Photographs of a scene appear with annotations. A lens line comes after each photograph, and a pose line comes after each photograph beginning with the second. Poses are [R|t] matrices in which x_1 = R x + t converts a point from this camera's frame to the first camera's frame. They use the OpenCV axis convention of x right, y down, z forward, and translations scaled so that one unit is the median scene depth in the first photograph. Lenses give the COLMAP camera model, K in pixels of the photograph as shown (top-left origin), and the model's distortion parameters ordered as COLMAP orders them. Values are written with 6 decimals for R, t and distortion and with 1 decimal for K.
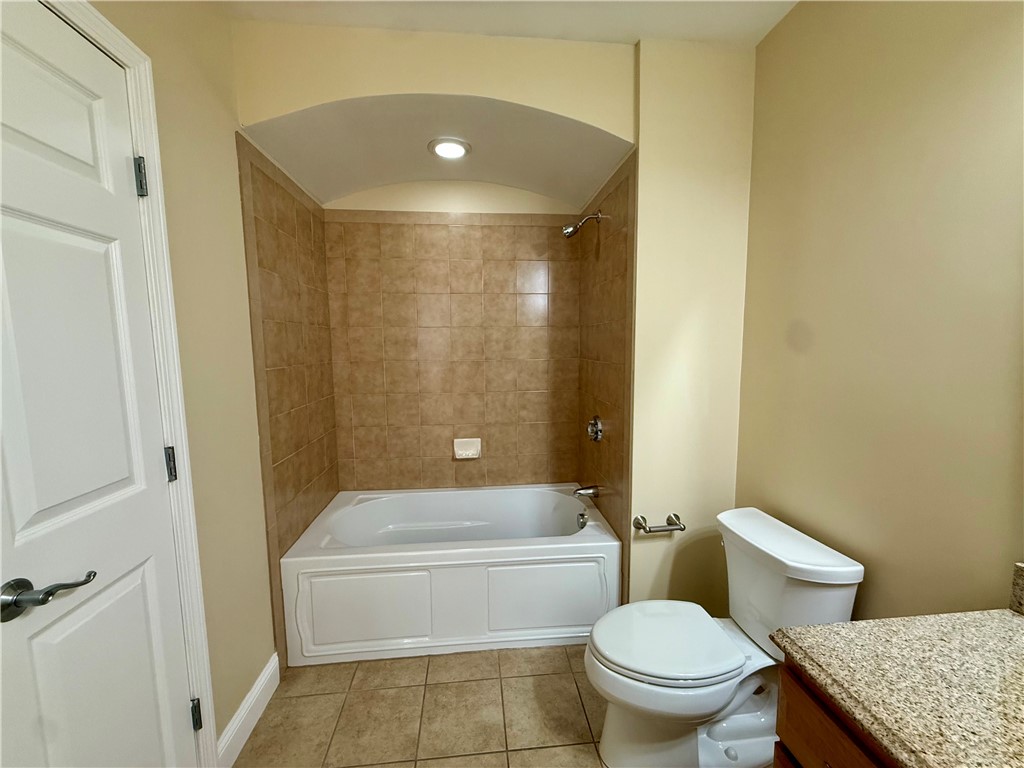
lens RADIAL K [[411.7, 0, 510.7], [0, 411.7, 385.1], [0, 0, 1]] dist [0.010493, 0.000055]
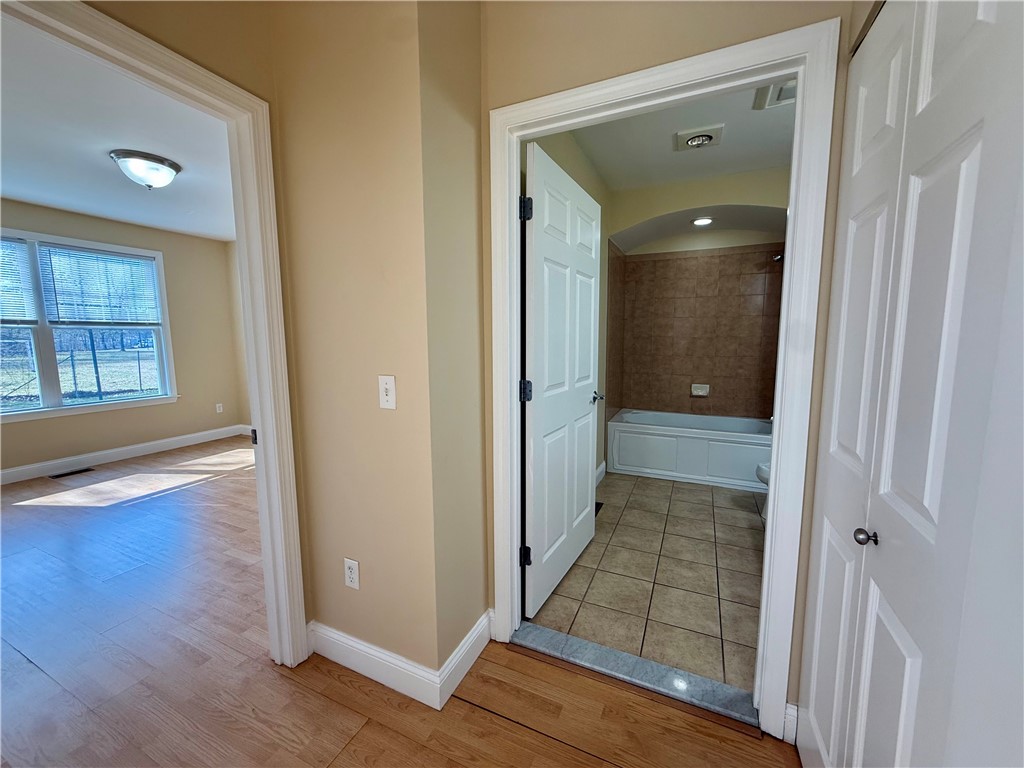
lens RADIAL K [[411.7, 0, 512.1], [0, 411.7, 384.0], [0, 0, 1]] dist [0.010493, 0.000055]
pose [[0.863808, 0.064187, -0.499716, 0.071413], [-0.055850, 0.997938, 0.031639, 0.121292], [0.500716, 0.000579, 0.865611, -0.843095]]
